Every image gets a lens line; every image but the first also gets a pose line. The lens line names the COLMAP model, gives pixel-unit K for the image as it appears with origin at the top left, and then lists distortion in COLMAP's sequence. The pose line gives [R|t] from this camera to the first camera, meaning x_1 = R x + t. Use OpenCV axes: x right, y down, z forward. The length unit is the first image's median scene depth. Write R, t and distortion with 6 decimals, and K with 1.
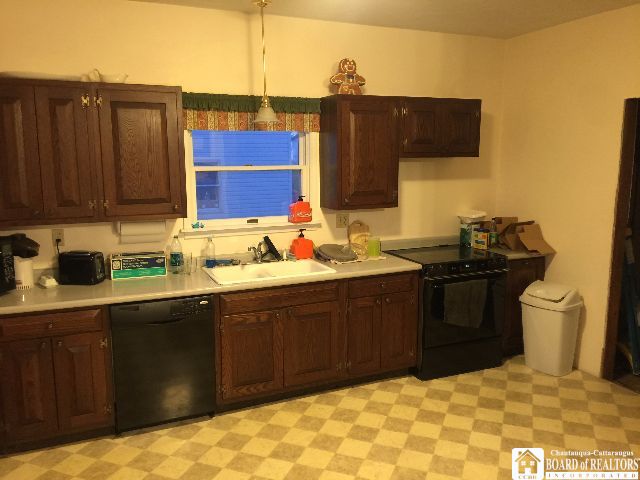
lens RADIAL K [[554.1, 0, 322.6], [0, 554.1, 239.1], [0, 0, 1]] dist [0.072054, -0.099497]
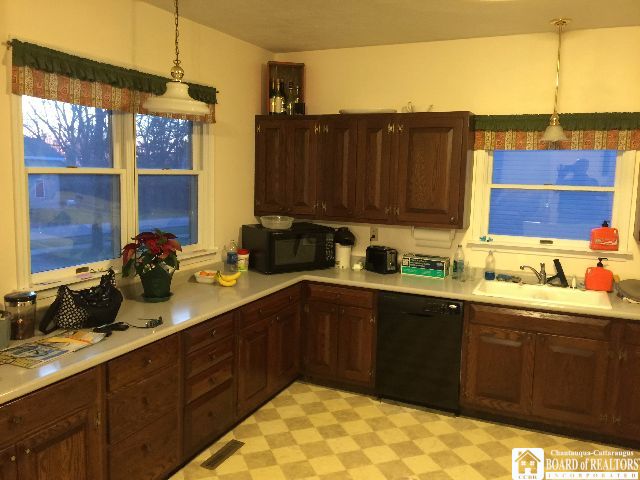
lens RADIAL K [[554.1, 0, 322.7], [0, 554.1, 237.6], [0, 0, 1]] dist [0.072054, -0.099497]
pose [[0.647511, 0.110131, -0.754056, 0.404351], [-0.141025, 0.989728, 0.023452, -0.008818], [0.748893, 0.091156, 0.656391, 0.072443]]
